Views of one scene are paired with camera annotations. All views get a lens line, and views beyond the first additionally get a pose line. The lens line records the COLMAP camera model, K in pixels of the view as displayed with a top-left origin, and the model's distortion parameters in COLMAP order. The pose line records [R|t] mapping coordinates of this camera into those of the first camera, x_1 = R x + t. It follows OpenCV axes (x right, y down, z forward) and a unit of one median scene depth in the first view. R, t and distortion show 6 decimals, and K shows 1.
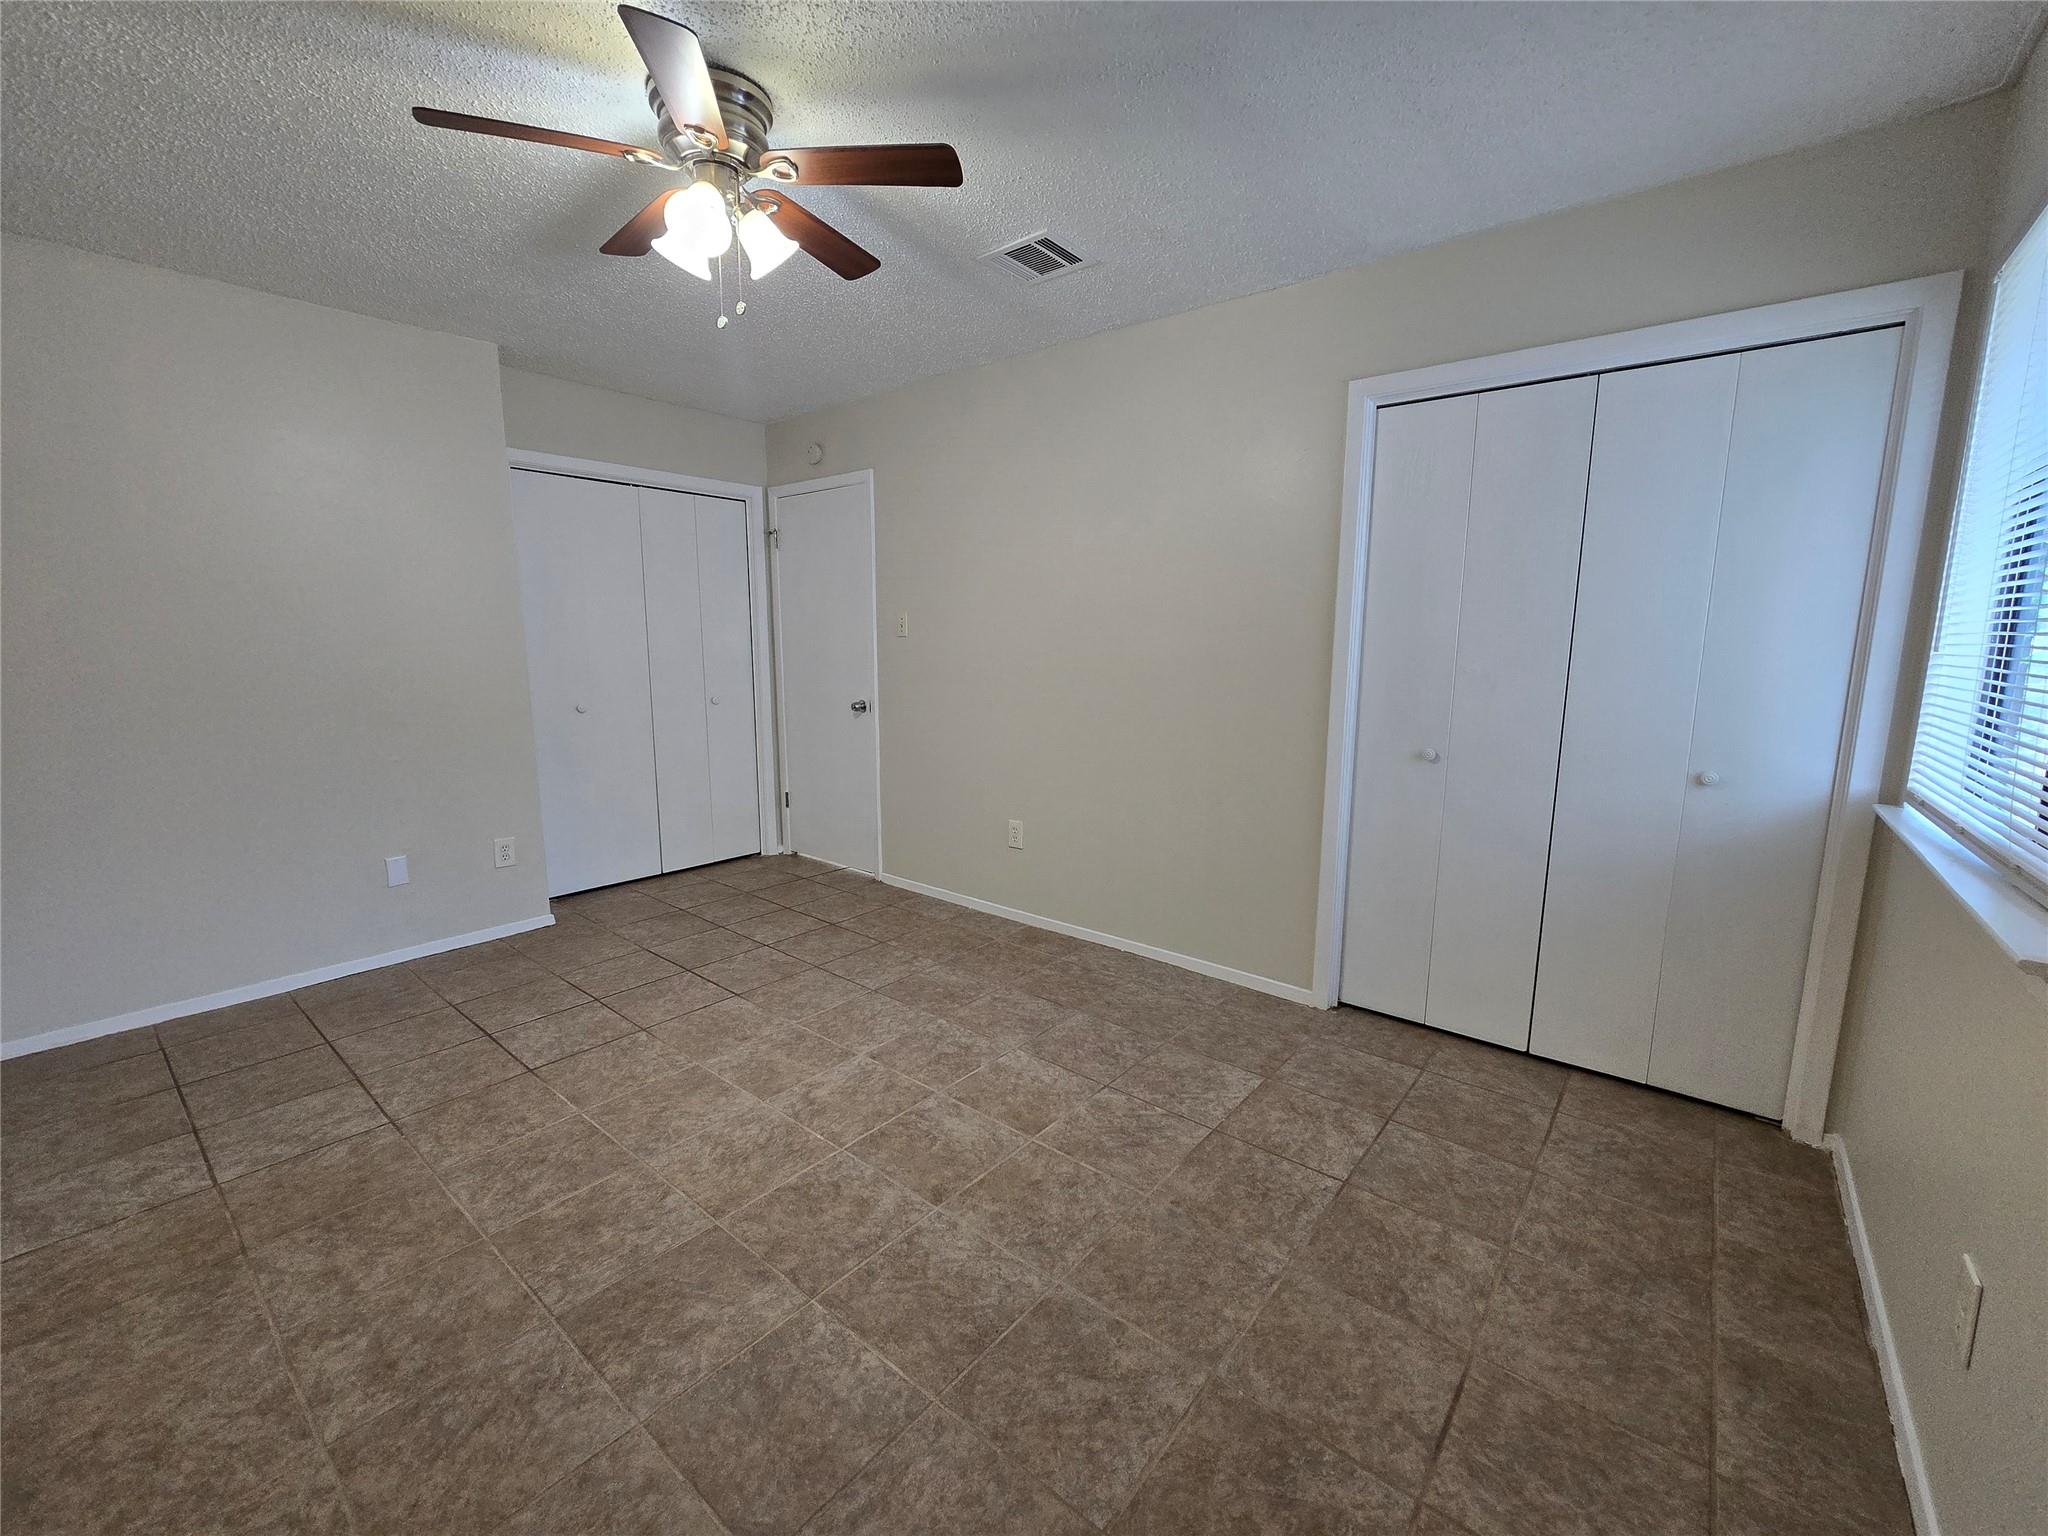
lens RADIAL K [[836.9, 0, 1023.0], [0, 836.9, 767.1], [0, 0, 1]] dist [-0.005472, 0.001655]
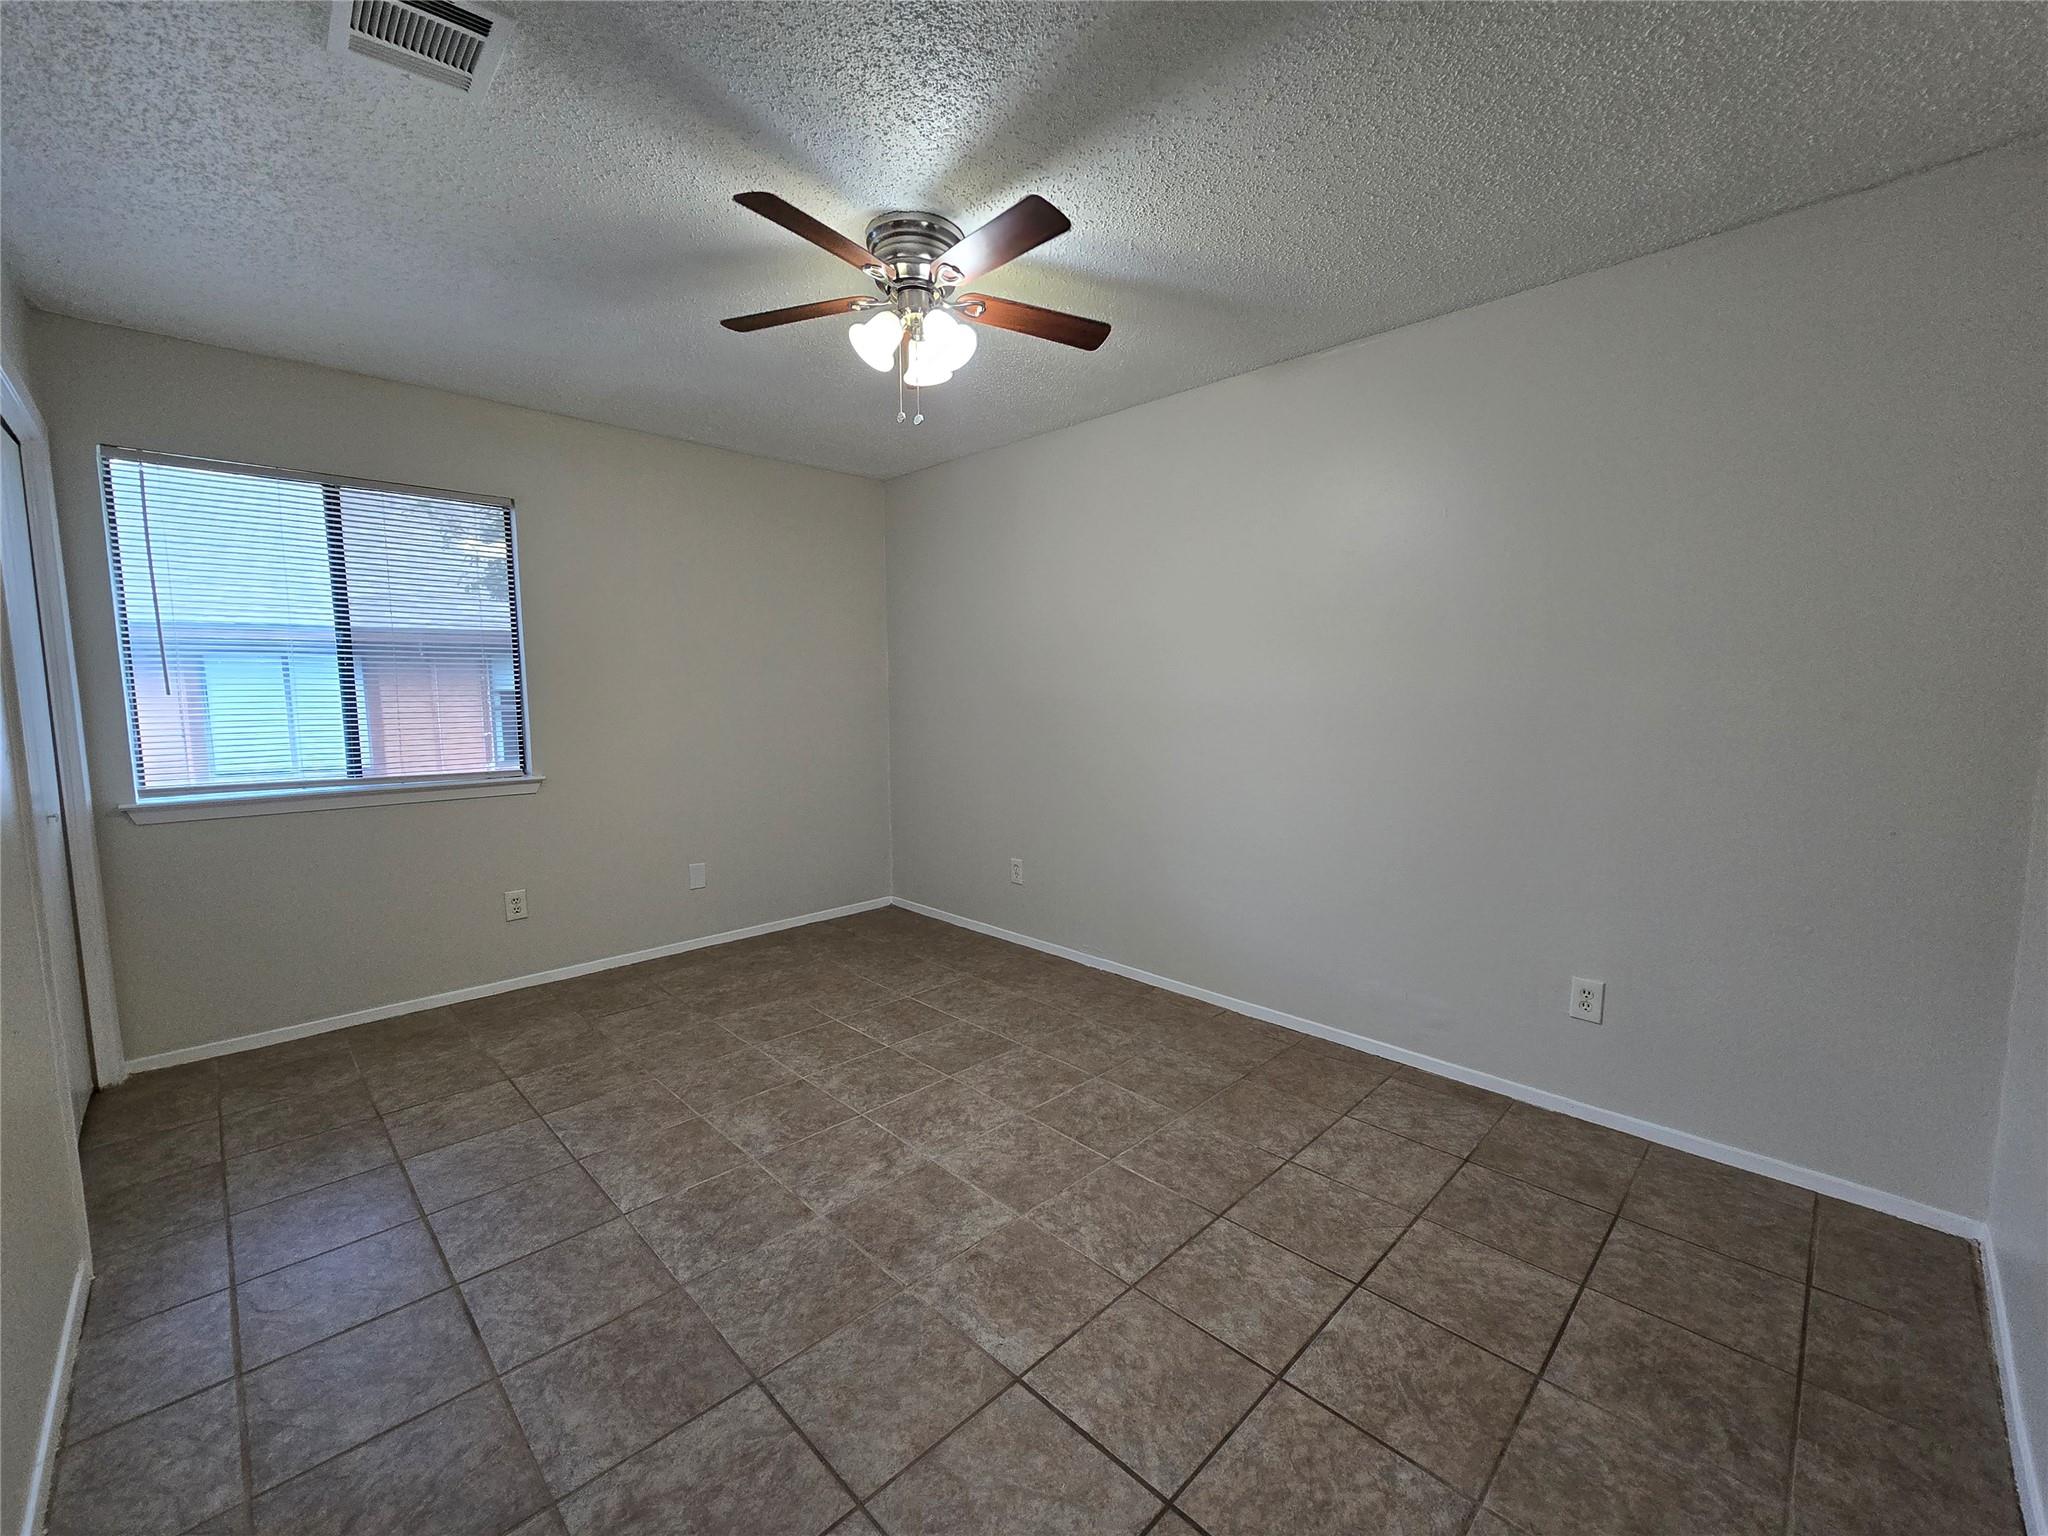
lens RADIAL K [[836.9, 0, 1023.2], [0, 836.9, 770.1], [0, 0, 1]] dist [-0.005472, 0.001655]
pose [[-0.994811, -0.012557, 0.100959, -0.528449], [0.013183, 0.968077, 0.250306, -0.294549], [-0.100879, 0.250339, -0.962888, 1.887137]]
